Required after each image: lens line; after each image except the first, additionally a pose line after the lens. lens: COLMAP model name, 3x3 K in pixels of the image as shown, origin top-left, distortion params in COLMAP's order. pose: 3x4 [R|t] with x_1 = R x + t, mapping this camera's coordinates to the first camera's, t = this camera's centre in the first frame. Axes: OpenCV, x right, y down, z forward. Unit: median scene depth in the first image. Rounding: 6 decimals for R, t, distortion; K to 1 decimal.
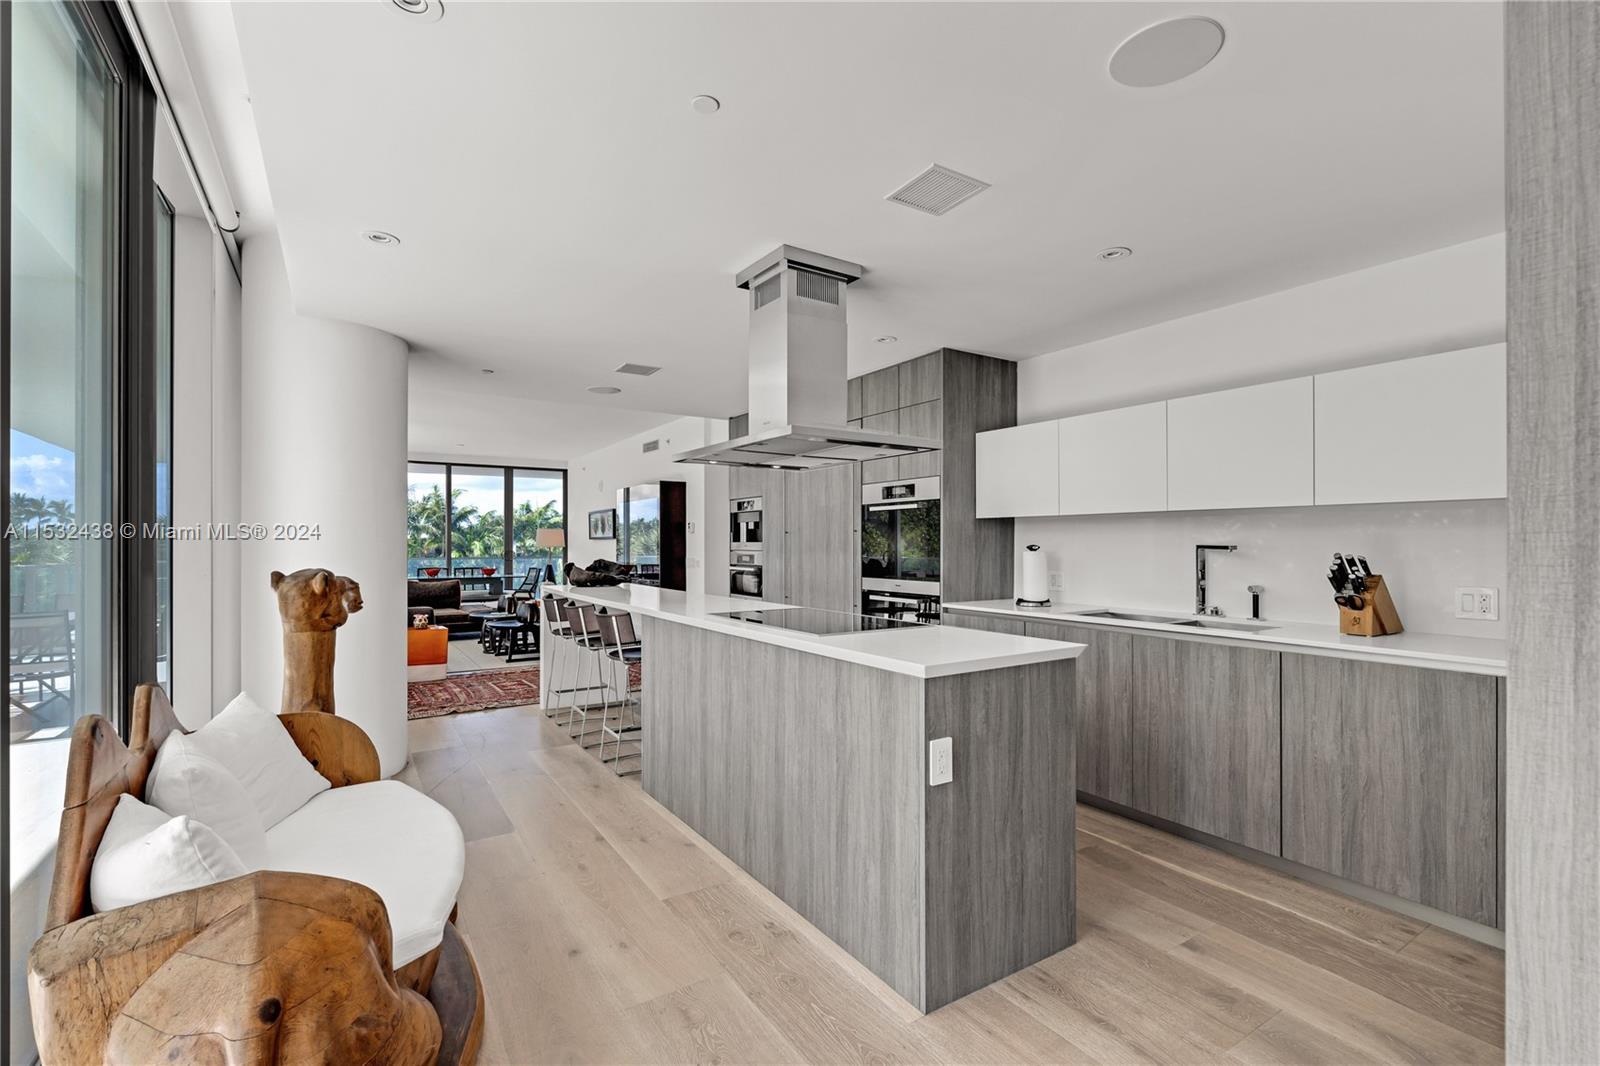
lens RADIAL K [[706.2, 0, 810.2], [0, 706.2, 532.2], [0, 0, 1]] dist [-0.001807, -0.000037]
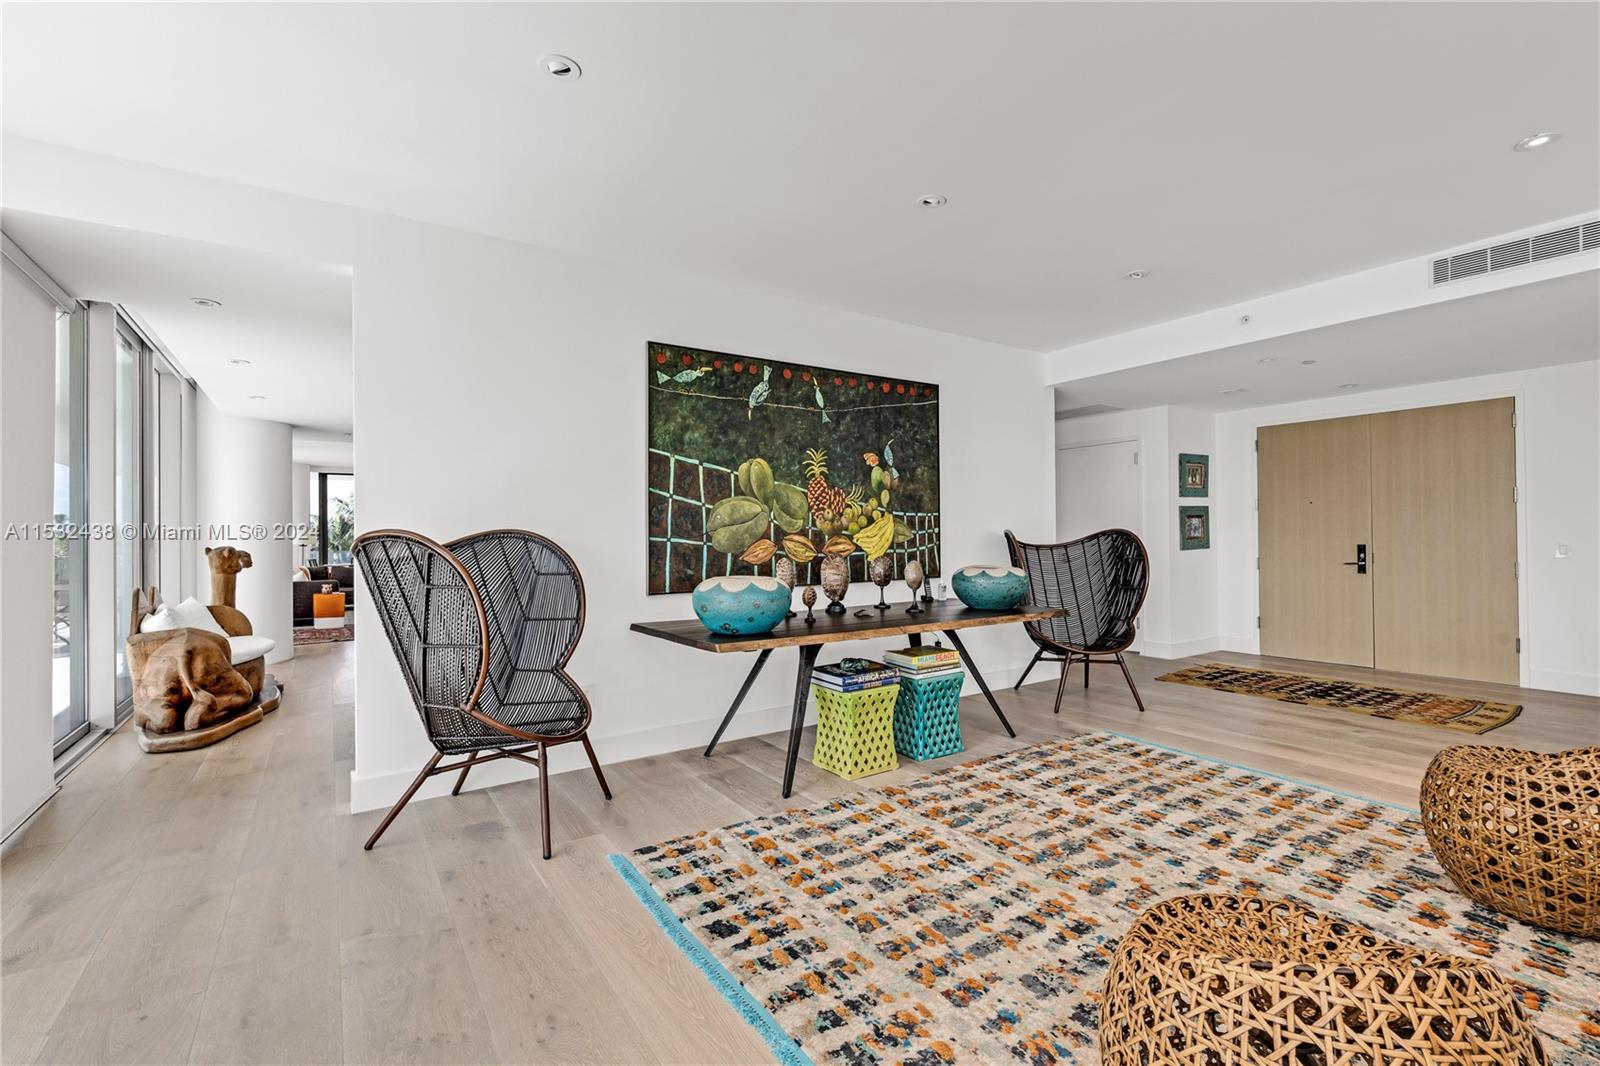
lens RADIAL K [[706.2, 0, 811.7], [0, 706.2, 537.5], [0, 0, 1]] dist [-0.001807, -0.000037]
pose [[0.999923, -0.001939, 0.012295, 1.186043], [0.001803, 0.999937, 0.011074, 0.002522], [-0.012316, -0.011051, 0.999863, -1.323724]]
